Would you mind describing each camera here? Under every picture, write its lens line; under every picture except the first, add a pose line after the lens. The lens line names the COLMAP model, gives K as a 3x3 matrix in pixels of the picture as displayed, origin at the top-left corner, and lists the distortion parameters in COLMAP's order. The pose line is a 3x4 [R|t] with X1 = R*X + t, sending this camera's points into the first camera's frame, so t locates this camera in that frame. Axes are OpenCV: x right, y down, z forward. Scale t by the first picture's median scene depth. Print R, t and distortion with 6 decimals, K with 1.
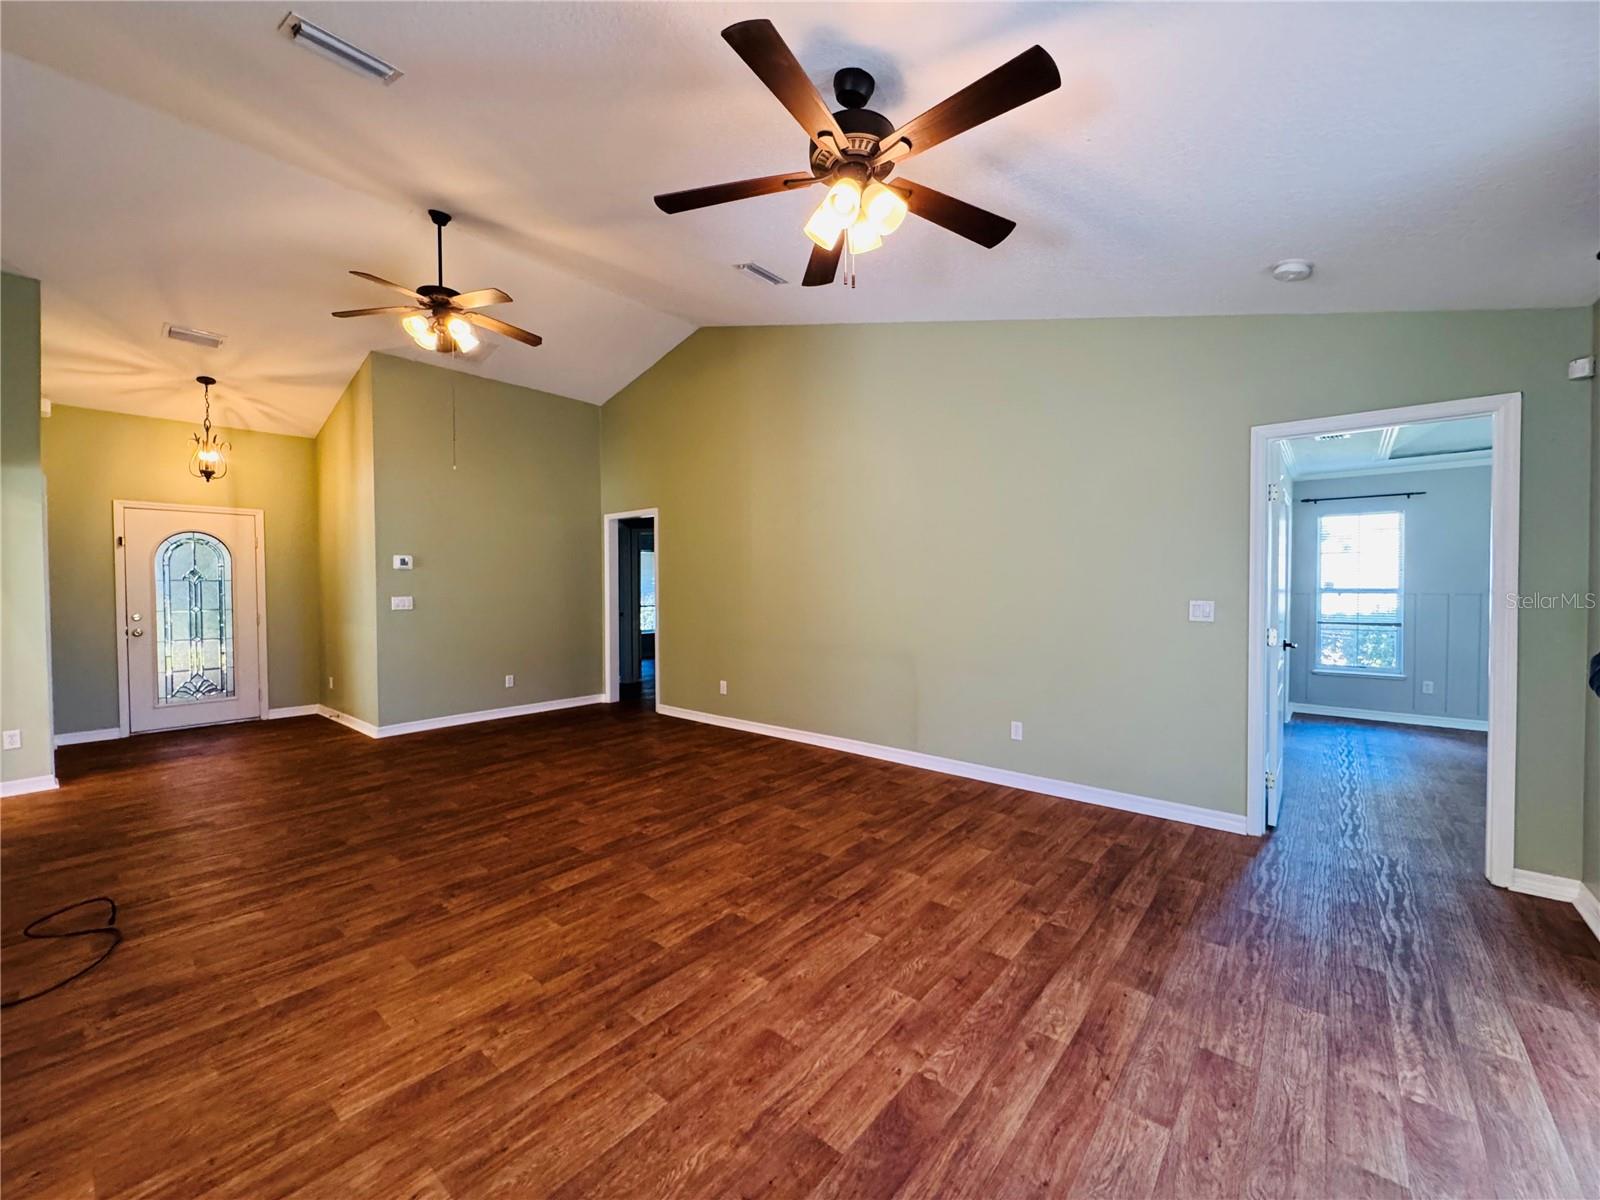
lens RADIAL K [[646.5, 0, 806.4], [0, 646.5, 597.6], [0, 0, 1]] dist [-0.003461, -0.000136]
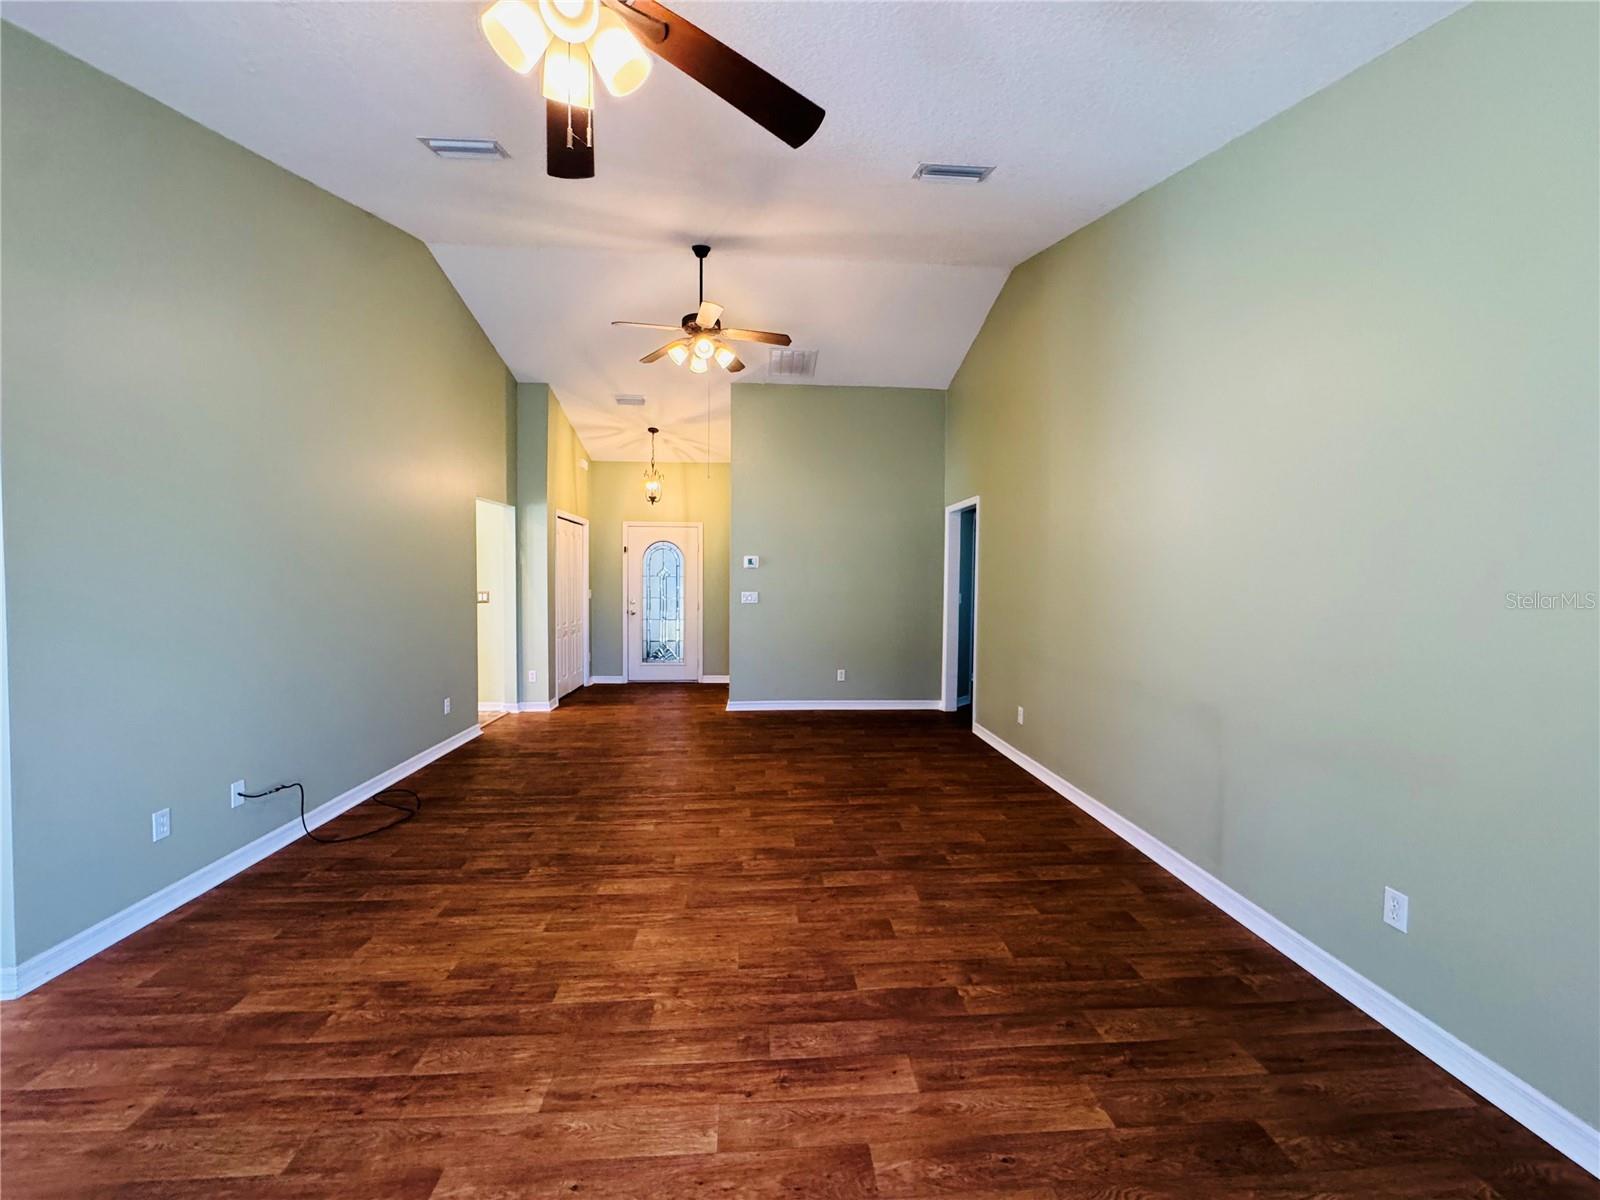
lens RADIAL K [[646.5, 0, 799.8], [0, 646.5, 597.1], [0, 0, 1]] dist [-0.003461, -0.000136]
pose [[0.690356, 0.030226, -0.722838, 0.454210], [-0.024752, 0.999529, 0.018157, -0.025534], [0.723046, 0.005357, 0.690779, 0.452406]]
